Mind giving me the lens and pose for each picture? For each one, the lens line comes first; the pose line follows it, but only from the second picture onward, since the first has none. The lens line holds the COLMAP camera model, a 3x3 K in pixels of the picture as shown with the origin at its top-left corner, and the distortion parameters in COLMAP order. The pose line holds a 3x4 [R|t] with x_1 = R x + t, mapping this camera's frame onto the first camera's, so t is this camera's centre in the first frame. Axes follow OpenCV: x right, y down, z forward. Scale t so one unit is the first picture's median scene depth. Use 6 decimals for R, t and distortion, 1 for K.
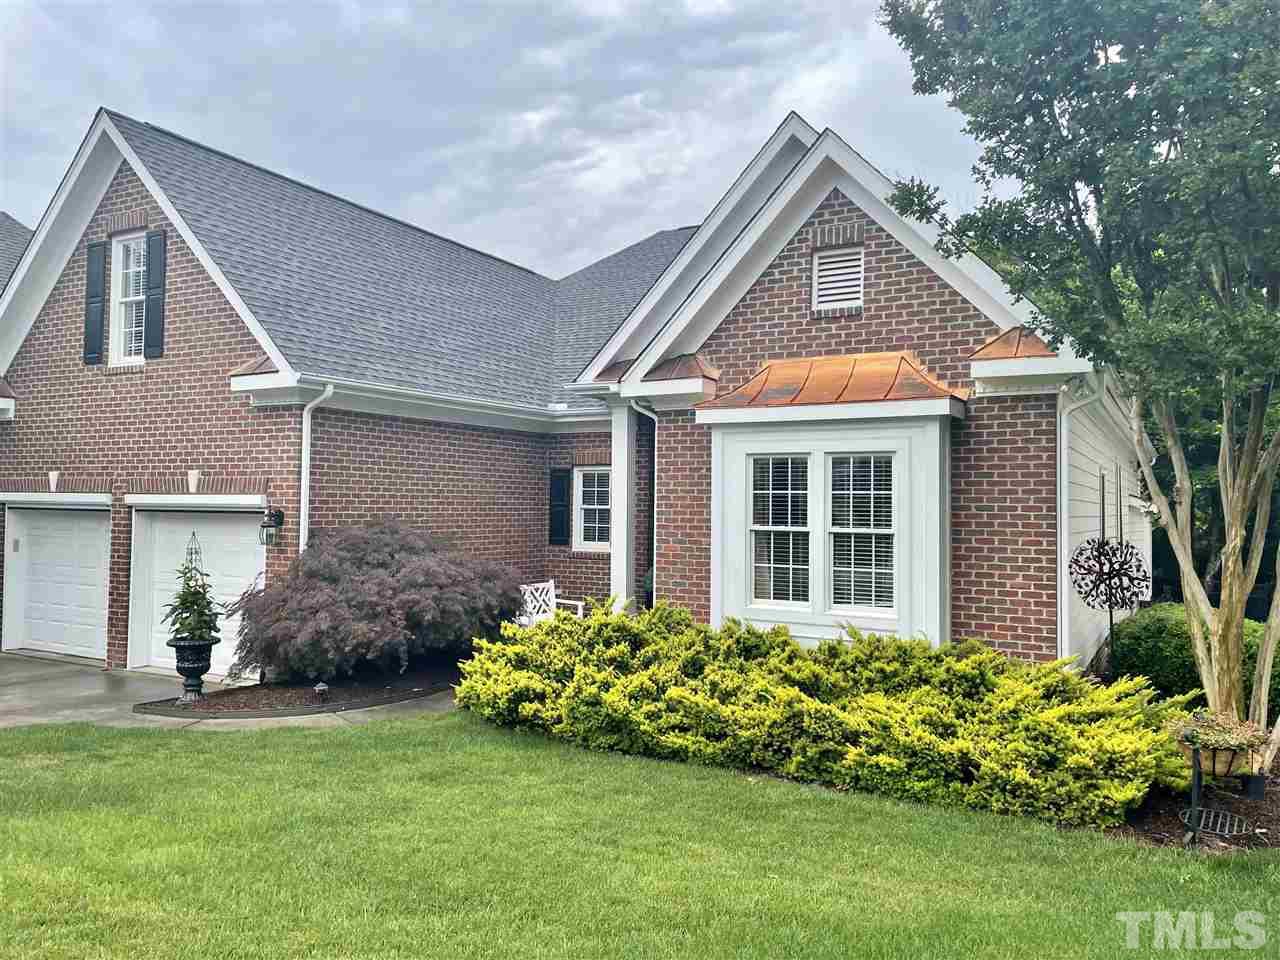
lens RADIAL K [[1032.0, 0, 640.0], [0, 1032.0, 480.0], [0, 0, 1]] dist [0.080443, -0.126039]
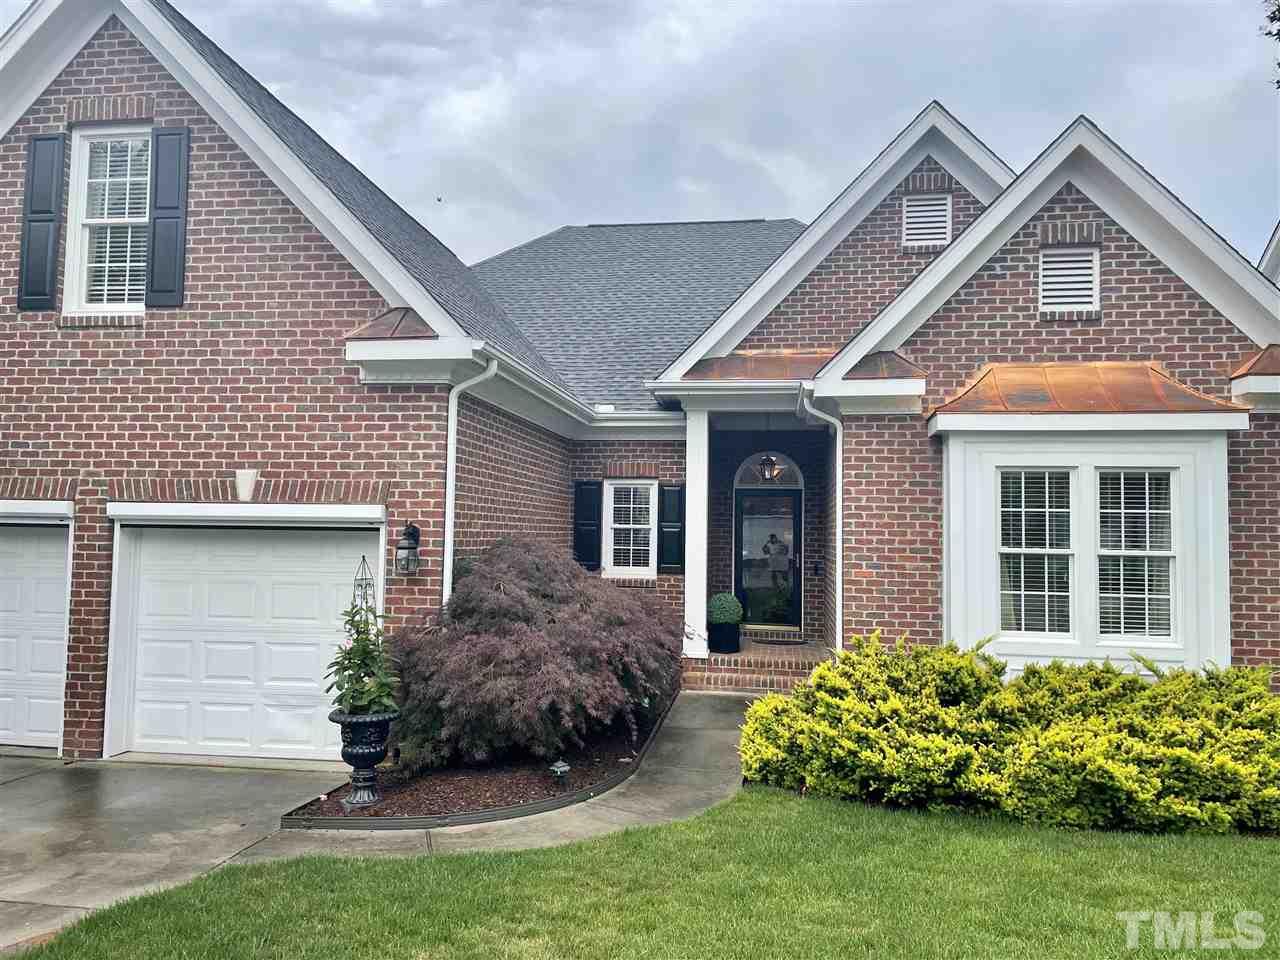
lens RADIAL K [[1032.0, 0, 640.0], [0, 1032.0, 480.0], [0, 0, 1]] dist [0.080443, -0.126039]
pose [[0.930248, 0.023327, 0.366190, -0.501151], [-0.014886, 0.999555, -0.025858, 0.013847], [-0.366630, 0.018603, 0.930181, 0.280560]]
